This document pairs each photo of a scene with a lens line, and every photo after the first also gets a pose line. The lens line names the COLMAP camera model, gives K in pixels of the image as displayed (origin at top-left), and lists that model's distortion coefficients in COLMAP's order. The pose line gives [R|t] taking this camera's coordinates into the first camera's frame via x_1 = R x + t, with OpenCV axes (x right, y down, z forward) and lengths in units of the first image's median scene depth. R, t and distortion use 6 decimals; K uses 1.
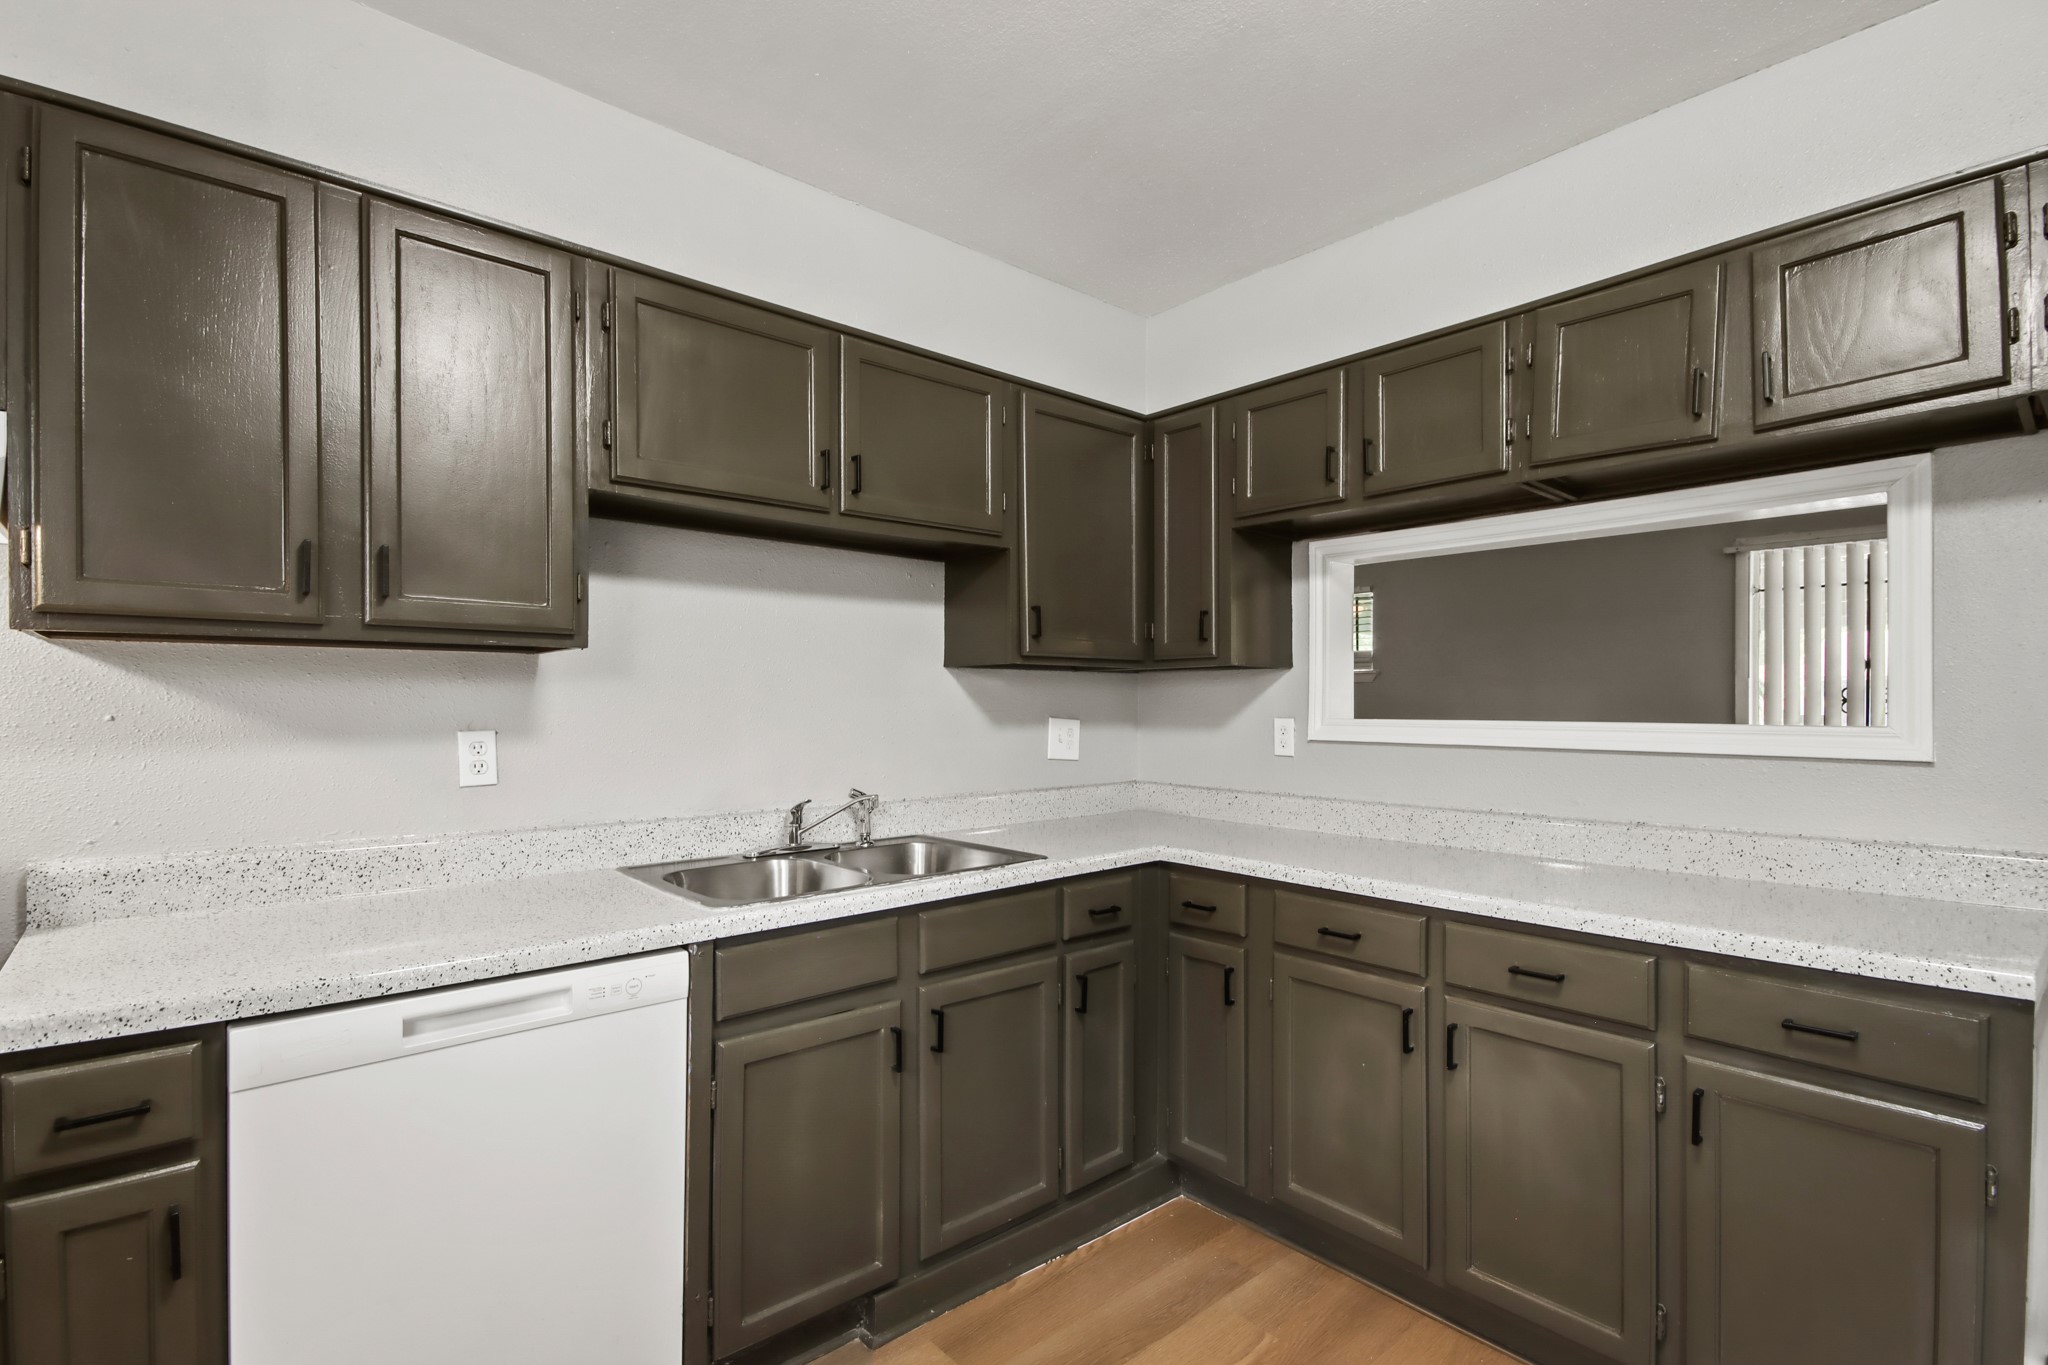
lens RADIAL K [[955.8, 0, 1017.0], [0, 955.8, 706.8], [0, 0, 1]] dist [0.014529, 0.000509]
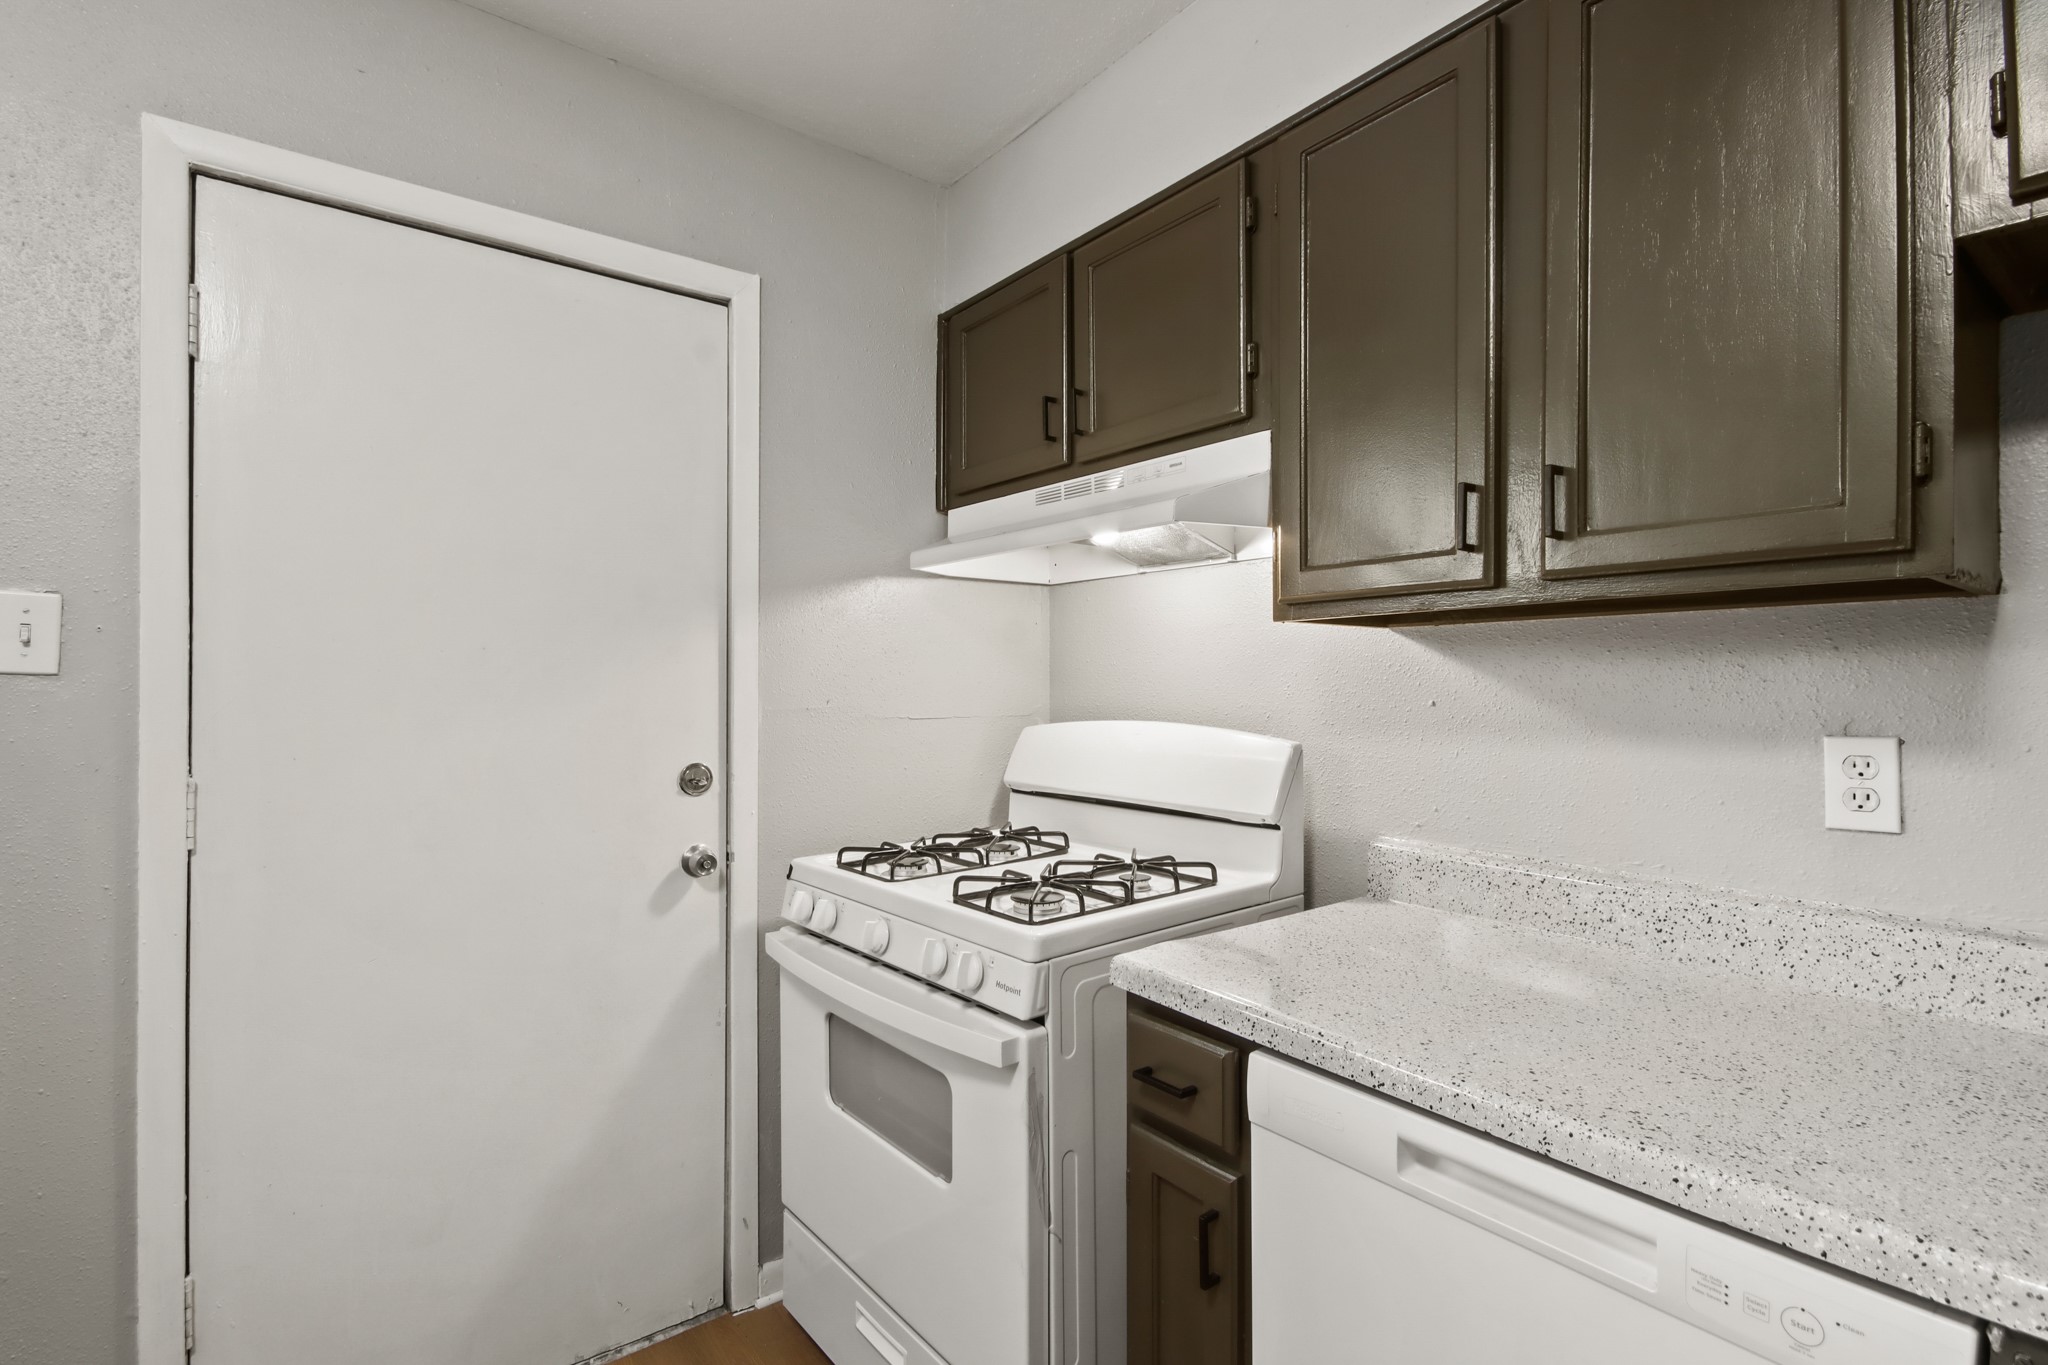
lens RADIAL K [[950.2, 0, 1022.4], [0, 950.2, 685.6], [0, 0, 1]] dist [0.023565, -0.008965]
pose [[-0.065871, -0.001597, -0.997827, 0.056233], [-0.005421, 0.999985, -0.001243, -0.002496], [0.997813, 0.005327, -0.065879, 0.531893]]
